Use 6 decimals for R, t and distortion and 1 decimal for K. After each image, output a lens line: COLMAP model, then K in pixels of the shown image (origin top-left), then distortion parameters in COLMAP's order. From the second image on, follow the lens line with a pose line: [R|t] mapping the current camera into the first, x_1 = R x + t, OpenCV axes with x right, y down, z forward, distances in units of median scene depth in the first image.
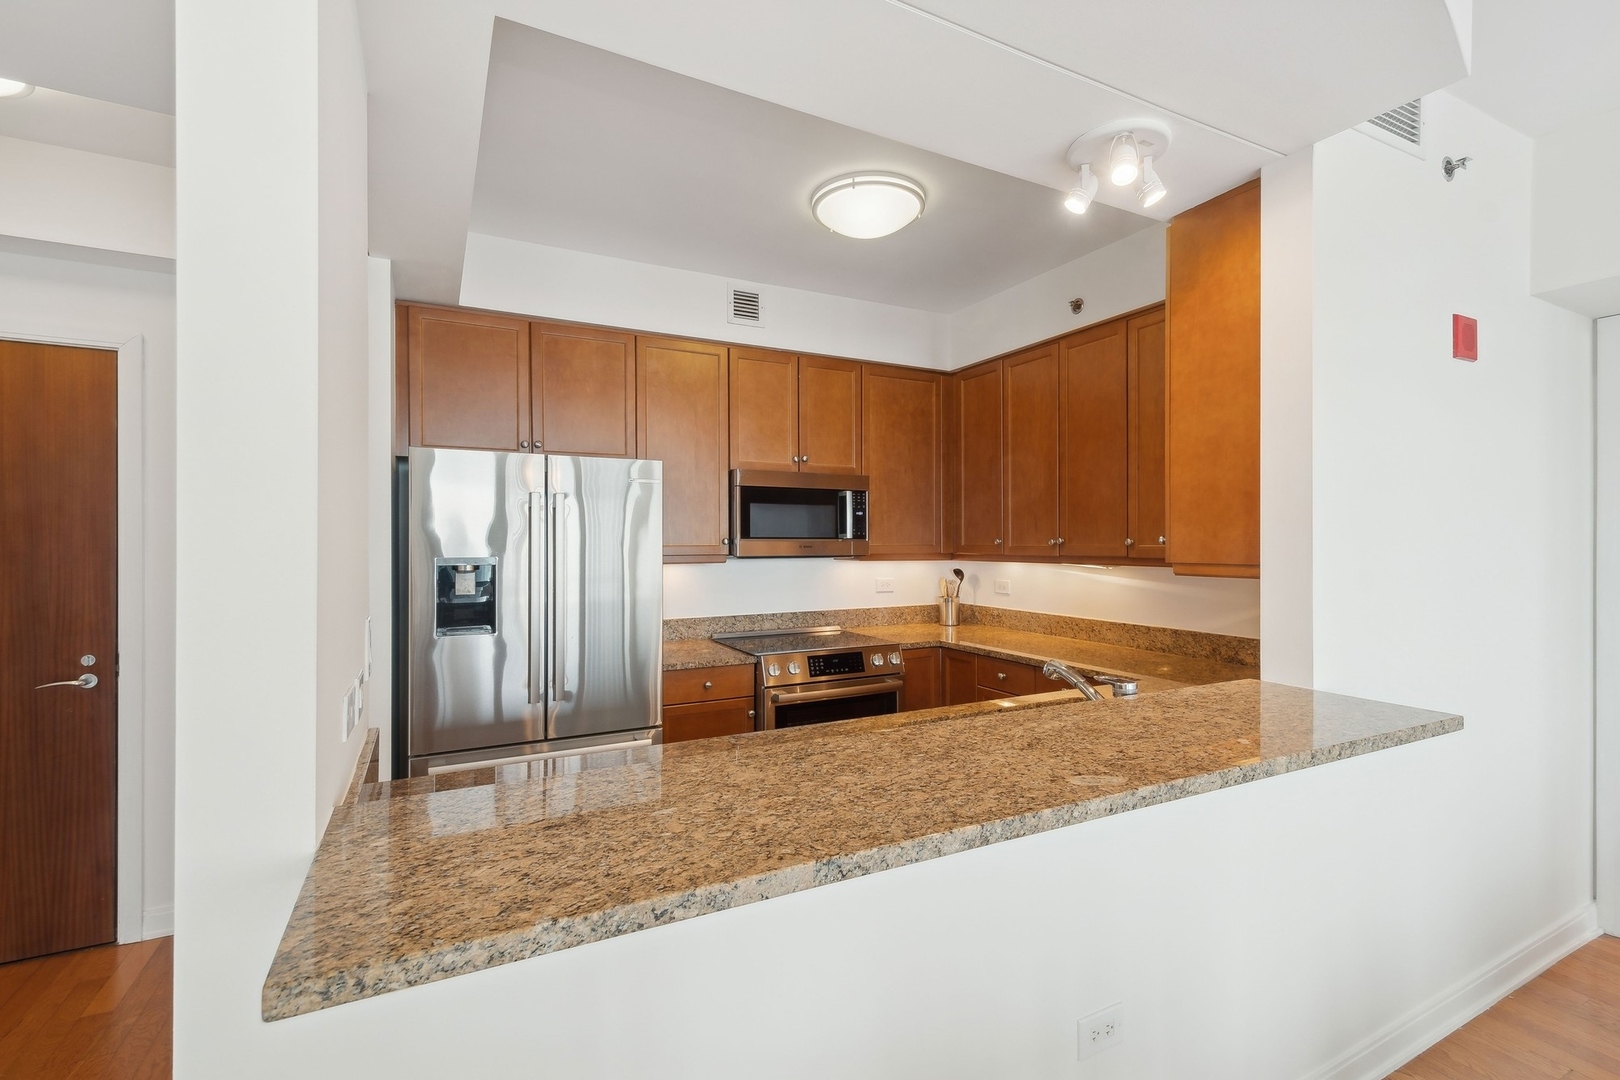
lens RADIAL K [[718.0, 0, 806.2], [0, 718.0, 546.1], [0, 0, 1]] dist [0.017491, 0.000018]
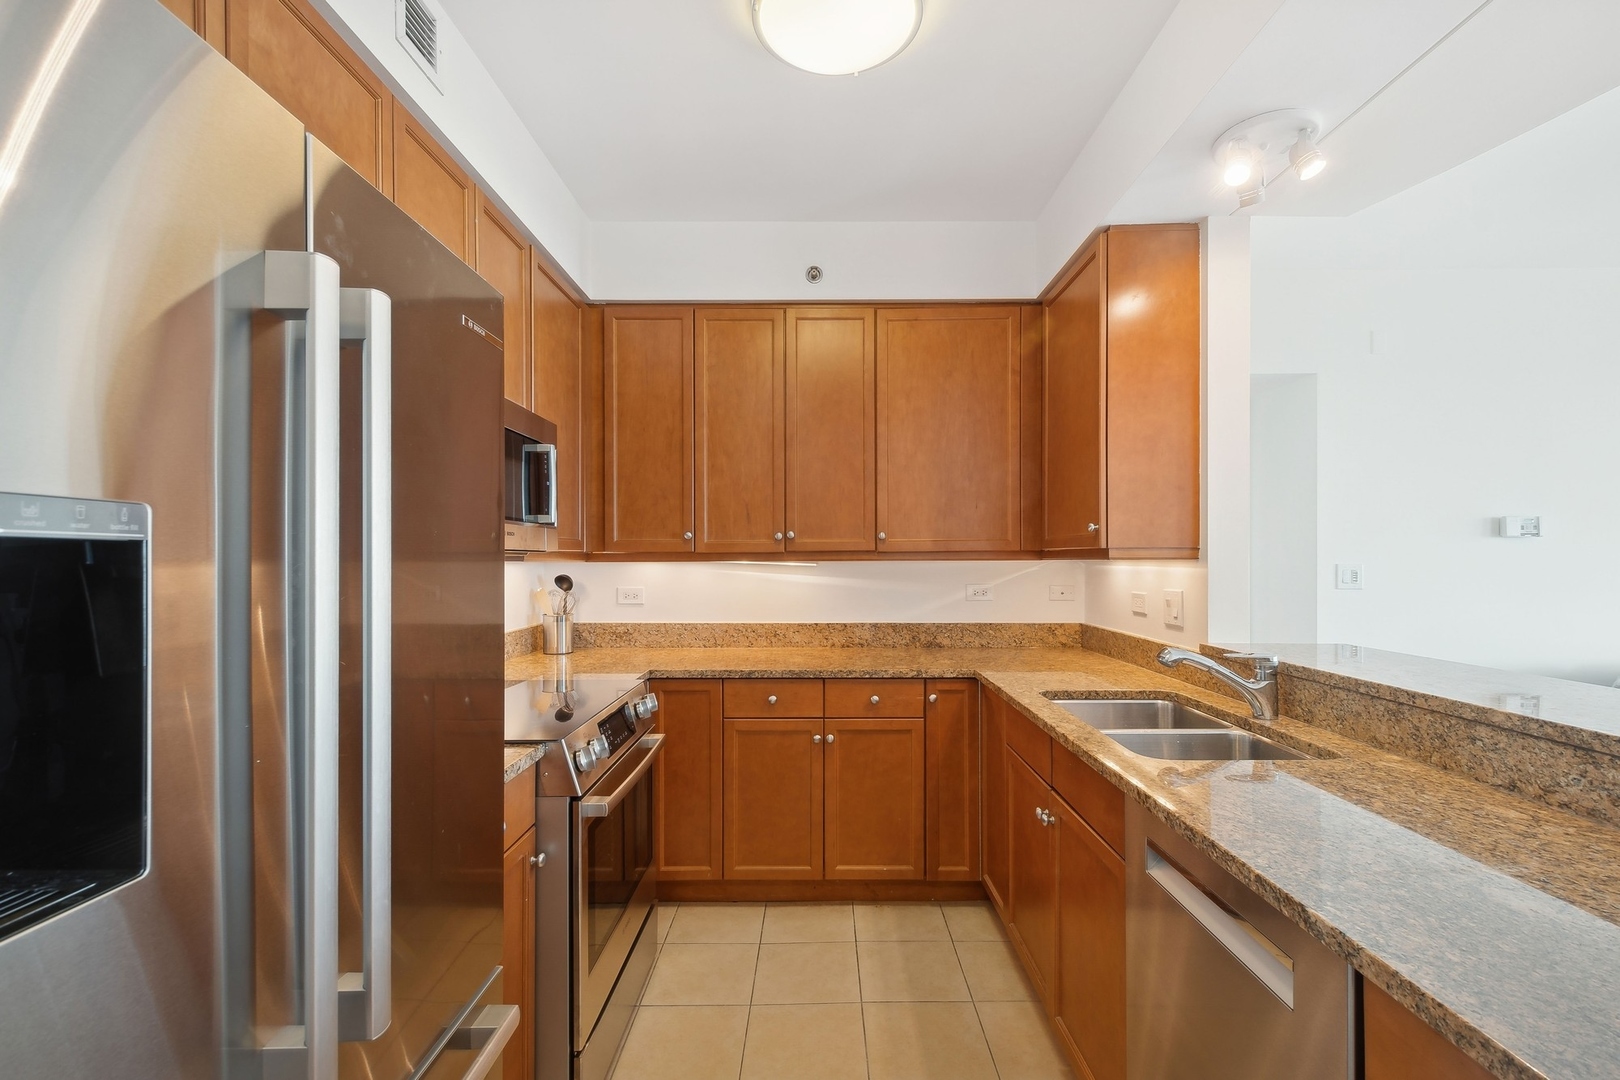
lens RADIAL K [[718.5, 0, 823.7], [0, 718.5, 557.4], [0, 0, 1]] dist [0.014468, -0.000086]
pose [[0.456201, 0.000891, 0.889876, -0.409845], [0.006109, 0.999973, -0.004134, 0.024357], [-0.889856, 0.007322, 0.456184, 0.566725]]
